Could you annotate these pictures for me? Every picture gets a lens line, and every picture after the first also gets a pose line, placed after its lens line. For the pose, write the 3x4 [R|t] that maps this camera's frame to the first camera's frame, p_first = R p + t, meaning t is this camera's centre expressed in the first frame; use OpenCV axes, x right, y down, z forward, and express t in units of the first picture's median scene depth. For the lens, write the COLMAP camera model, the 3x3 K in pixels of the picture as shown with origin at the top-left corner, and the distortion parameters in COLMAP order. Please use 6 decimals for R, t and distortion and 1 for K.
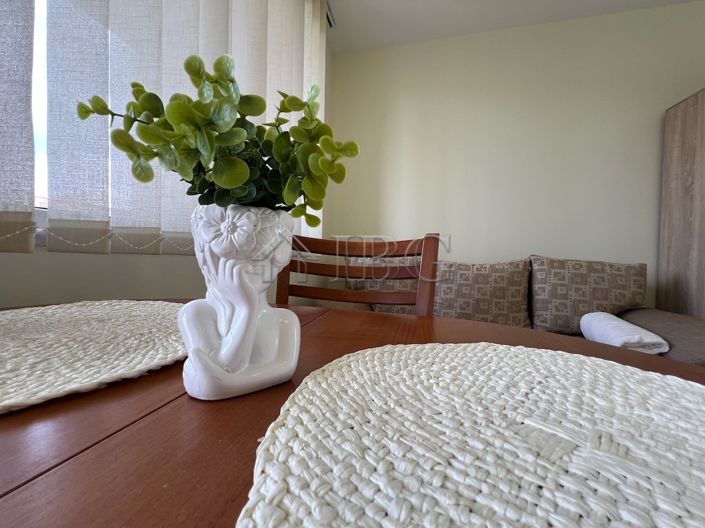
lens RADIAL K [[282.8, 0, 352.3], [0, 282.8, 262.2], [0, 0, 1]] dist [-0.002973, 0.000383]
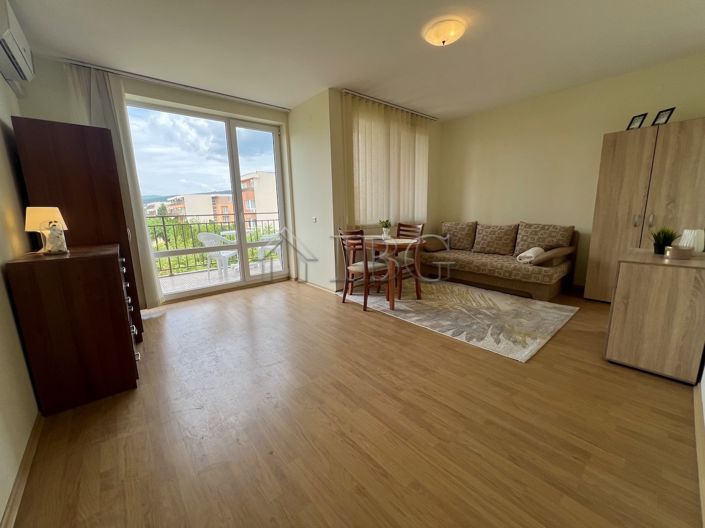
lens RADIAL K [[282.8, 0, 351.3], [0, 282.8, 264.2], [0, 0, 1]] dist [-0.002973, 0.000383]
pose [[0.814065, 0.069998, -0.576540, 0.895202], [0.031041, 0.986047, 0.163547, -0.103709], [0.579944, -0.151034, 0.800533, -1.609110]]
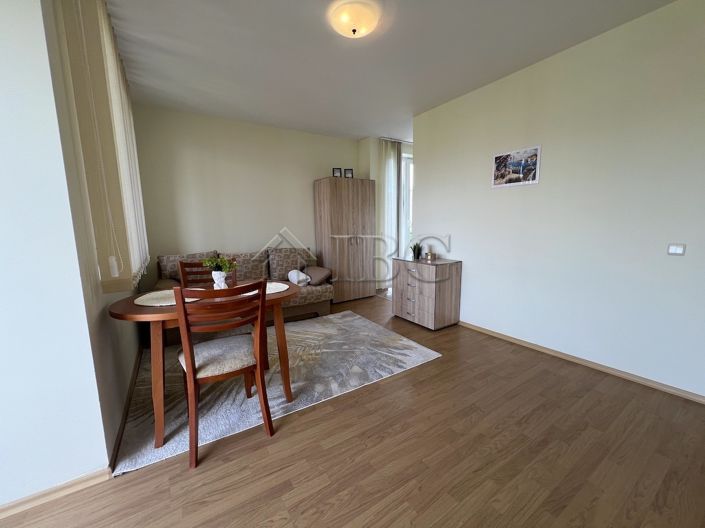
lens RADIAL K [[283.1, 0, 352.2], [0, 283.1, 263.1], [0, 0, 1]] dist [-0.001680, 0.000292]
pose [[0.684759, -0.129806, 0.717117, -0.474492], [0.044971, 0.989661, 0.136197, -0.172989], [-0.727381, -0.061013, 0.683516, -0.930641]]
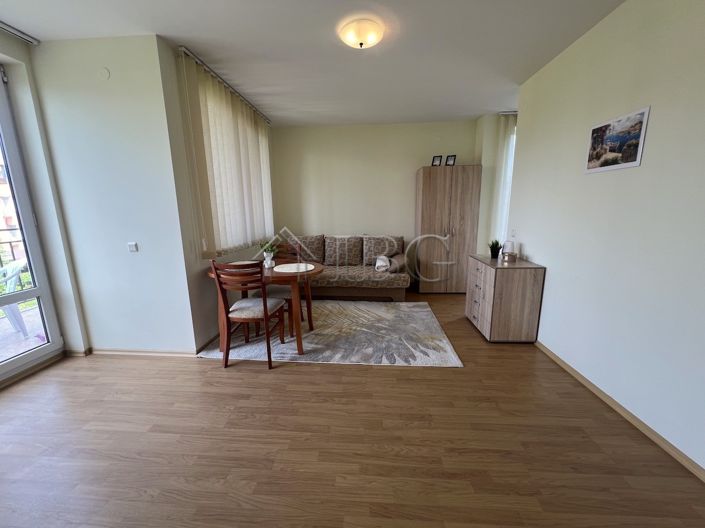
lens RADIAL K [[283.1, 0, 351.5], [0, 283.1, 263.6], [0, 0, 1]] dist [-0.001680, 0.000292]
pose [[0.983592, -0.066125, 0.167851, 0.118606], [0.036150, 0.983776, 0.175721, -0.214154], [-0.176747, -0.166770, 0.970025, -1.423225]]
